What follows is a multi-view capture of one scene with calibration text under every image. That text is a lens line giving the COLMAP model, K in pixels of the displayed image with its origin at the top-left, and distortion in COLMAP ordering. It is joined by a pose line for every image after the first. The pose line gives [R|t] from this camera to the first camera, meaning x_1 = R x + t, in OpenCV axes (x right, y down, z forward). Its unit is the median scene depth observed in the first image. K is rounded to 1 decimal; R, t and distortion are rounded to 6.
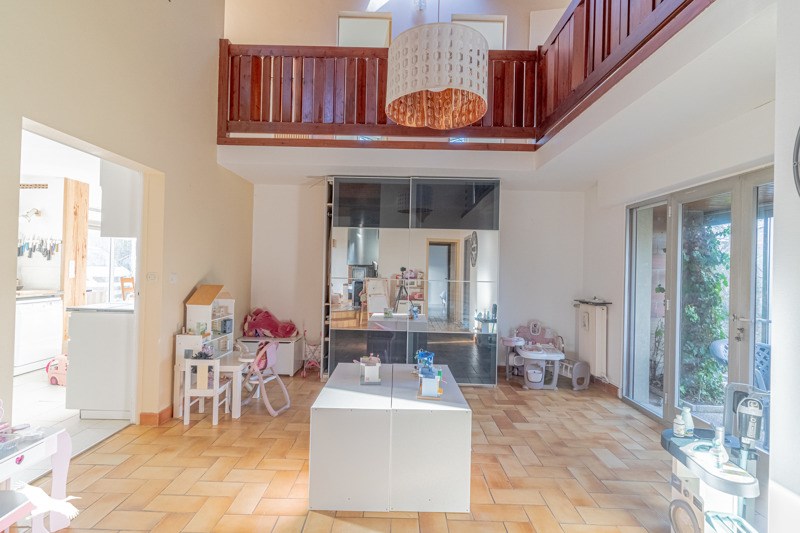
lens RADIAL K [[390.6, 0, 400.0], [0, 390.6, 266.5], [0, 0, 1]] dist [0.024553, 0.000328]
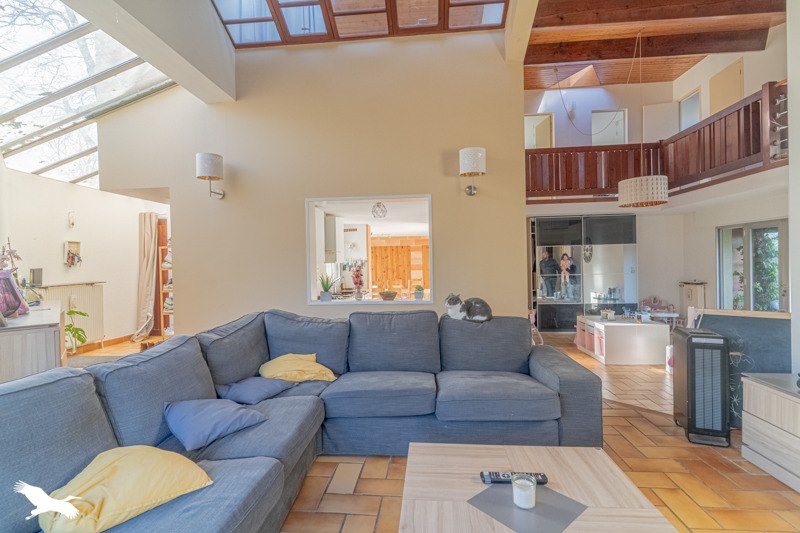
lens RADIAL K [[379.7, 0, 400.0], [0, 379.7, 266.5], [0, 0, 1]] dist [0.002414, 0.000194]
pose [[0.993494, -0.044753, -0.104718, -0.618934], [0.045772, 0.998925, 0.007348, -0.051526], [0.104276, -0.012093, 0.994475, -0.788953]]
